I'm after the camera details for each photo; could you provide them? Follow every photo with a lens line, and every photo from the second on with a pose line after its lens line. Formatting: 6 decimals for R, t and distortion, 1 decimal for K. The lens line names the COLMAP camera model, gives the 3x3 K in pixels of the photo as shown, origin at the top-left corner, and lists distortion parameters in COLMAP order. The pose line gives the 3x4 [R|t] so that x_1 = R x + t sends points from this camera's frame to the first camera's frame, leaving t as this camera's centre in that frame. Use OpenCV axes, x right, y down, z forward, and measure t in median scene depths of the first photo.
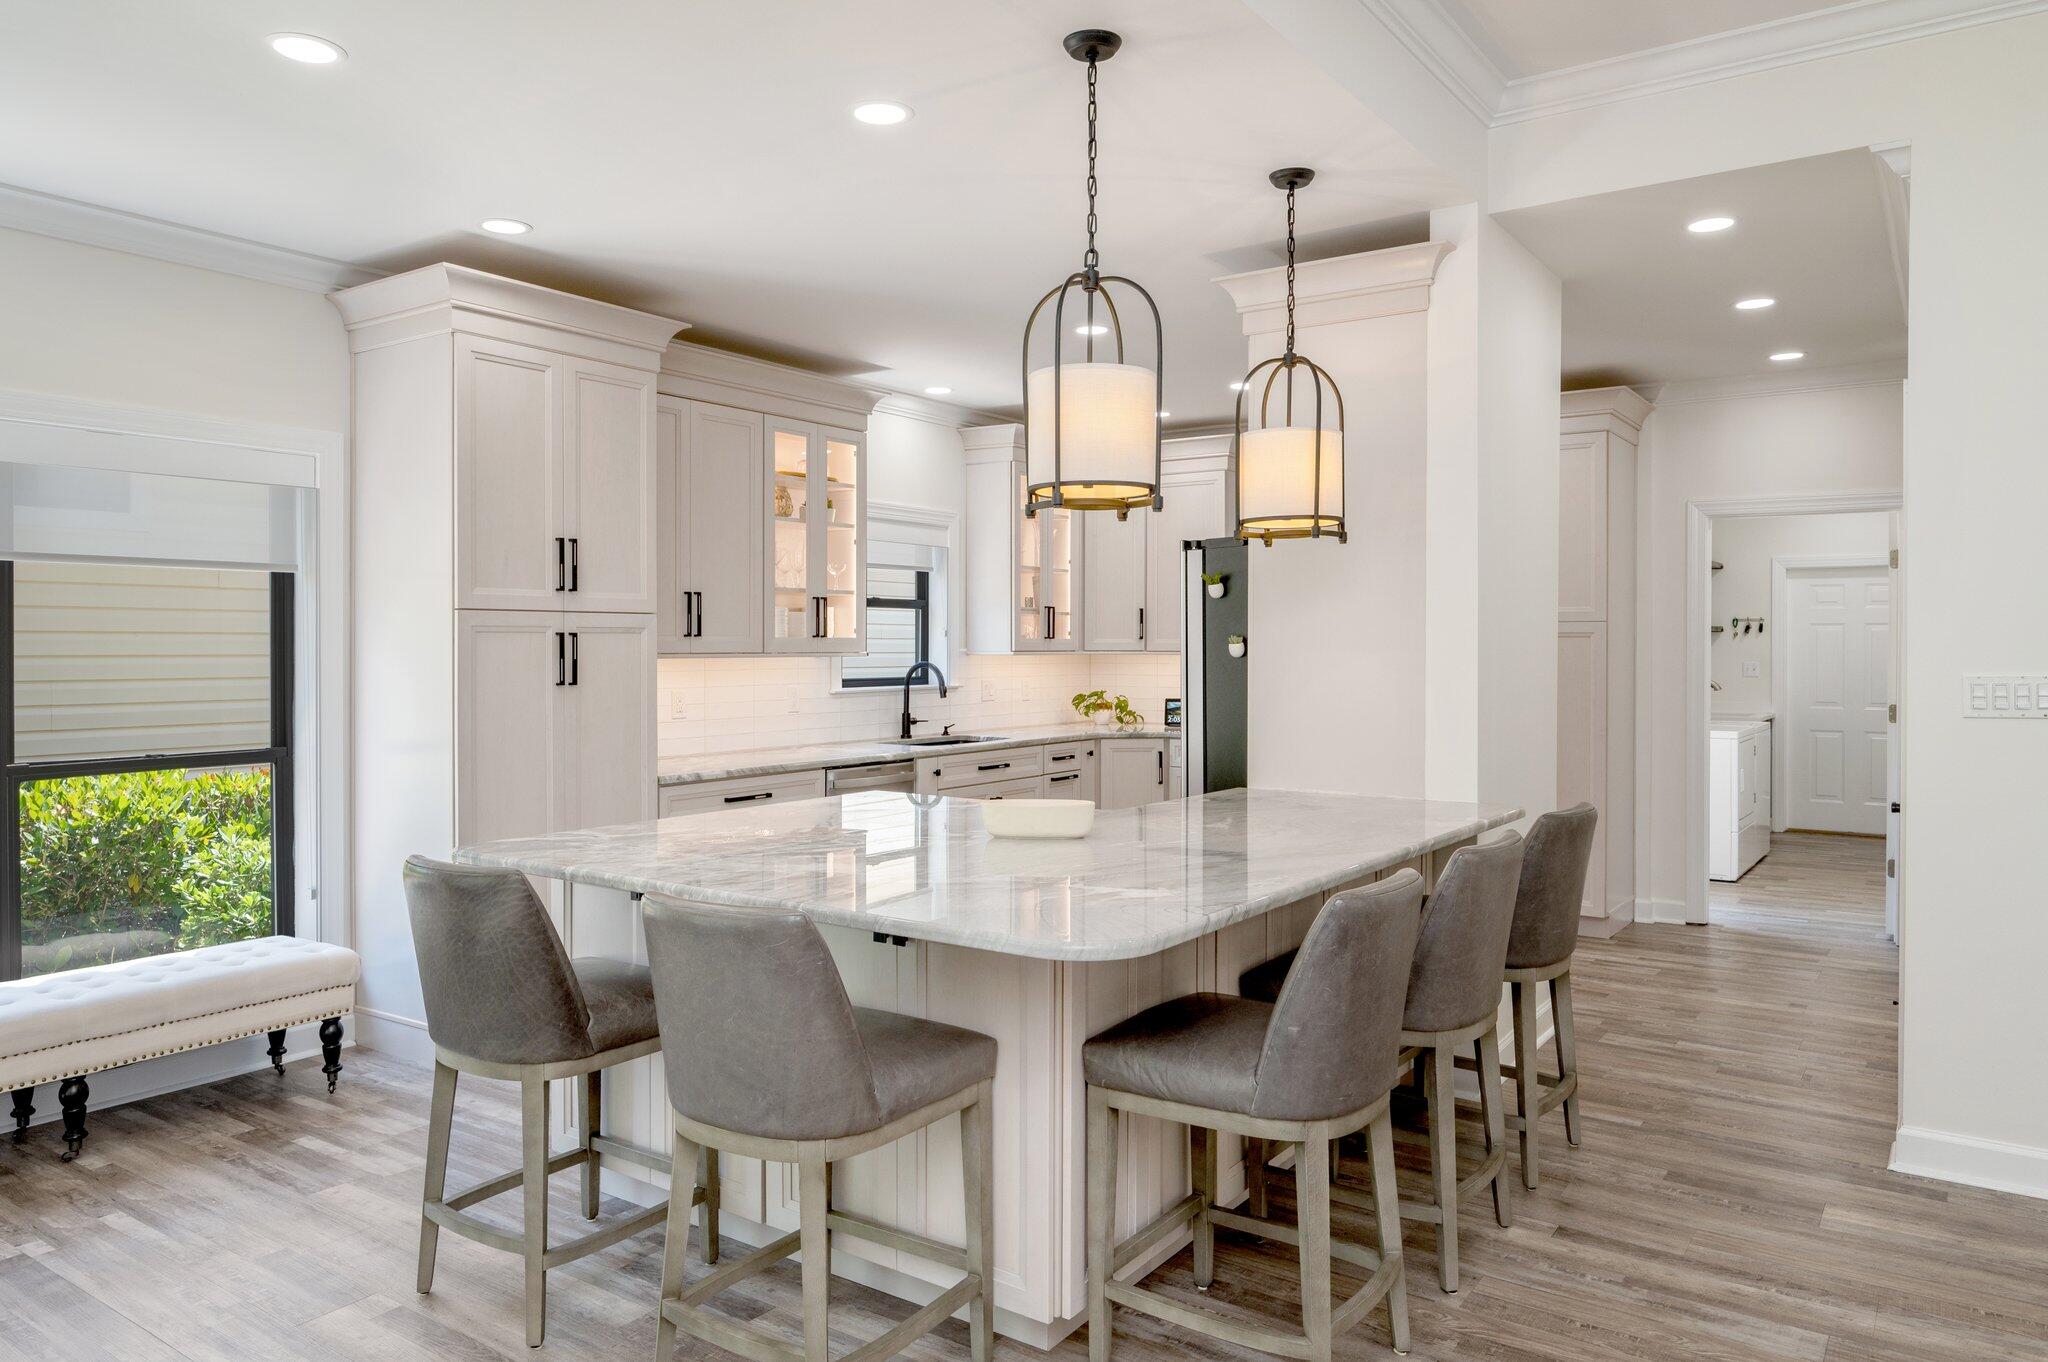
lens RADIAL K [[1359.4, 0, 1019.2], [0, 1359.4, 657.7], [0, 0, 1]] dist [0.000104, -0.001771]
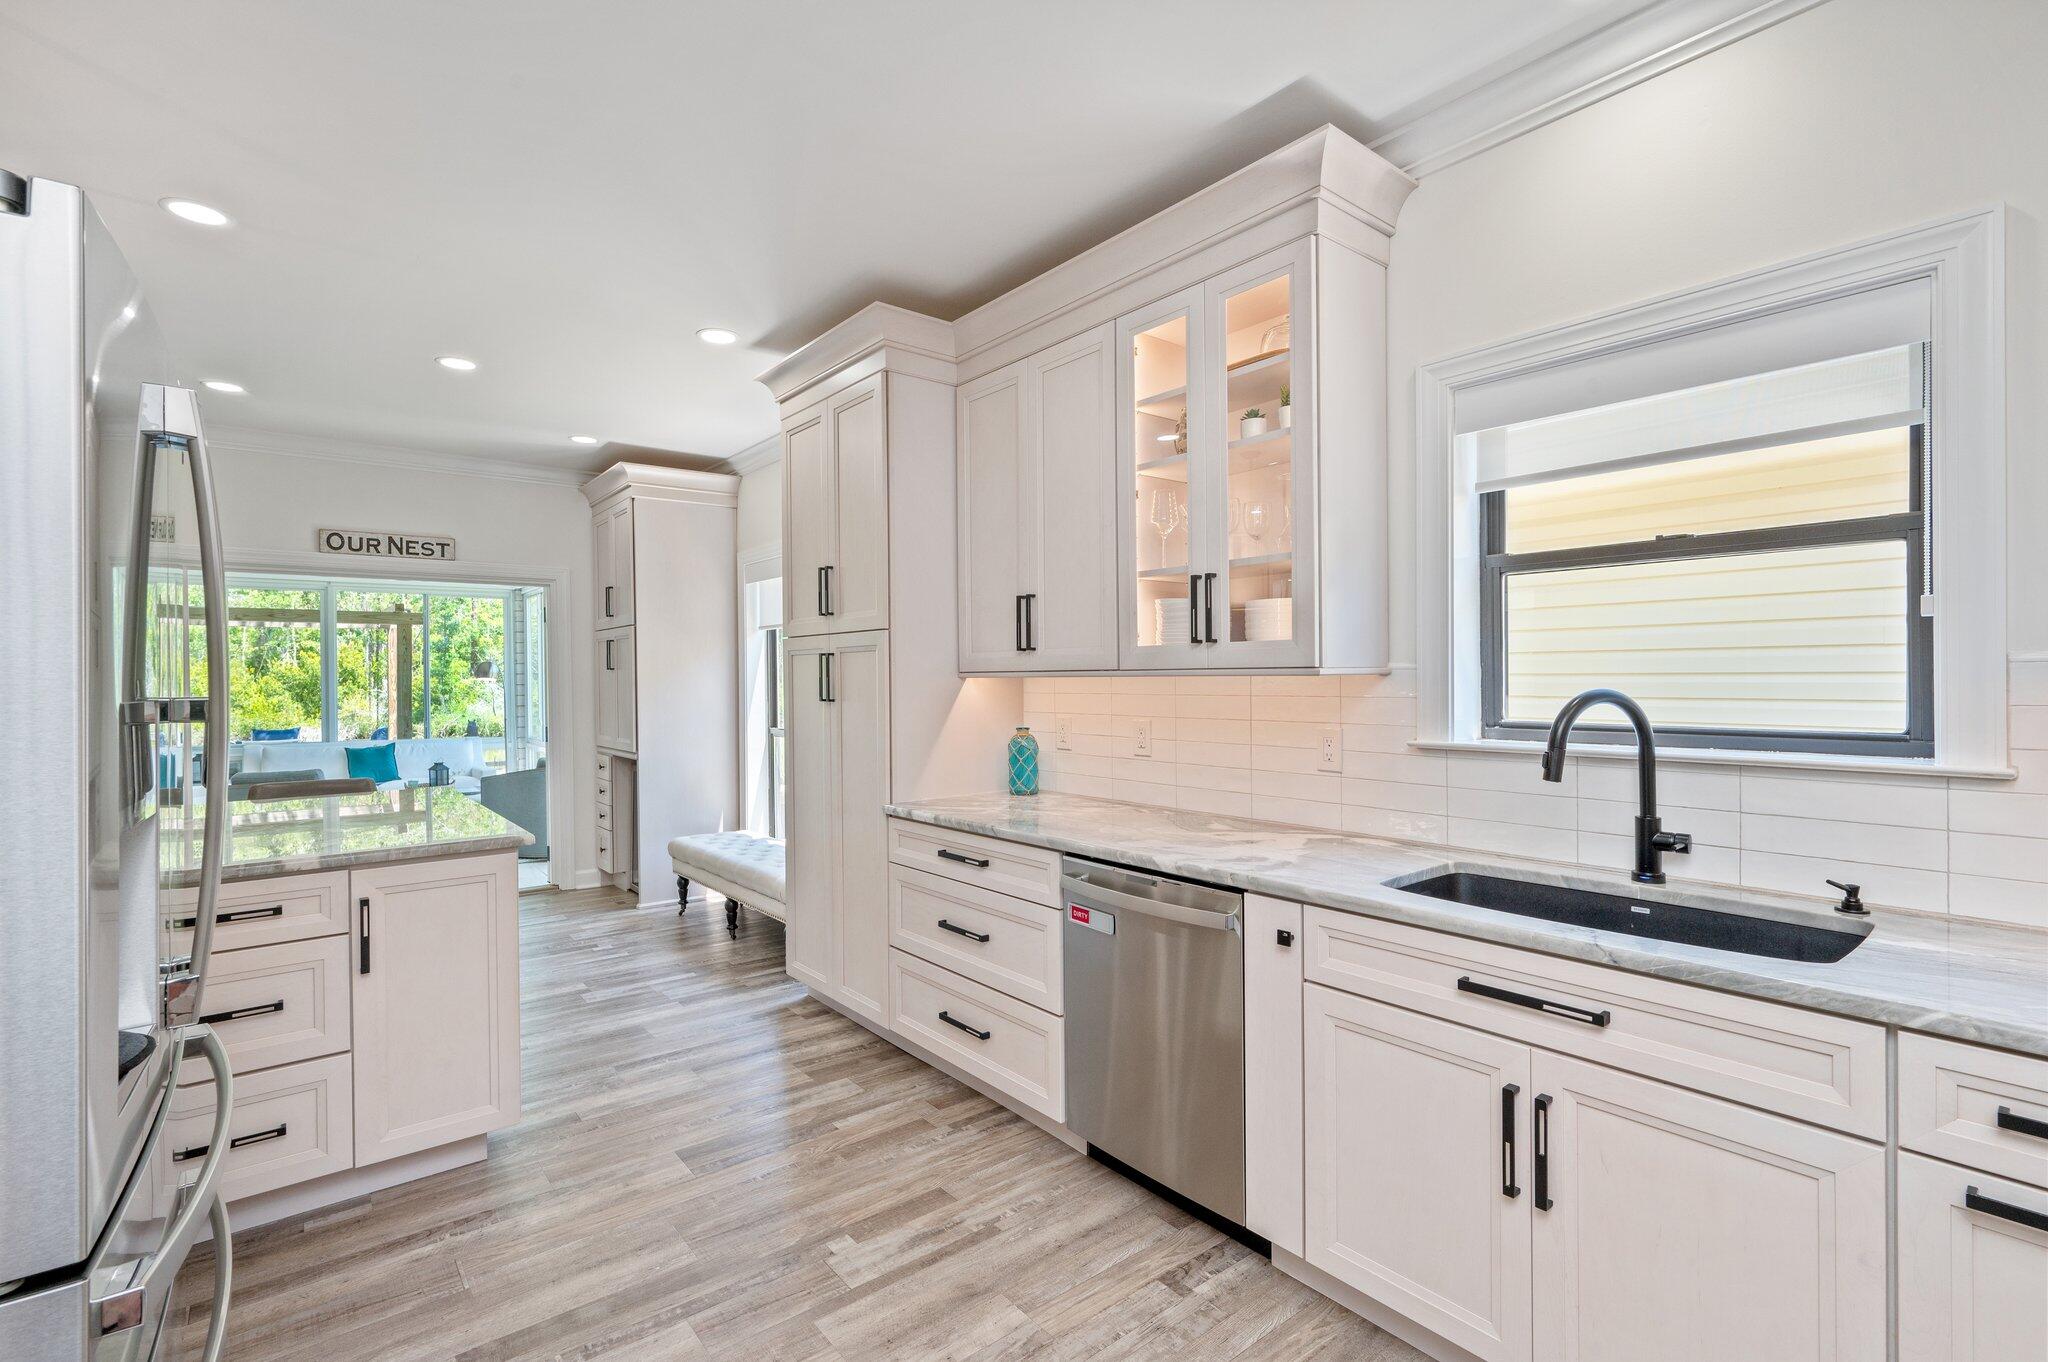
lens RADIAL K [[939.2, 0, 1018.5], [0, 939.2, 685.4], [0, 0, 1]] dist [0.003813, 0.000124]
pose [[-0.284052, 0.006547, -0.958787, 0.478087], [-0.003696, 0.999962, 0.007923, 0.001060], [0.958802, 0.005794, -0.284017, 1.878583]]
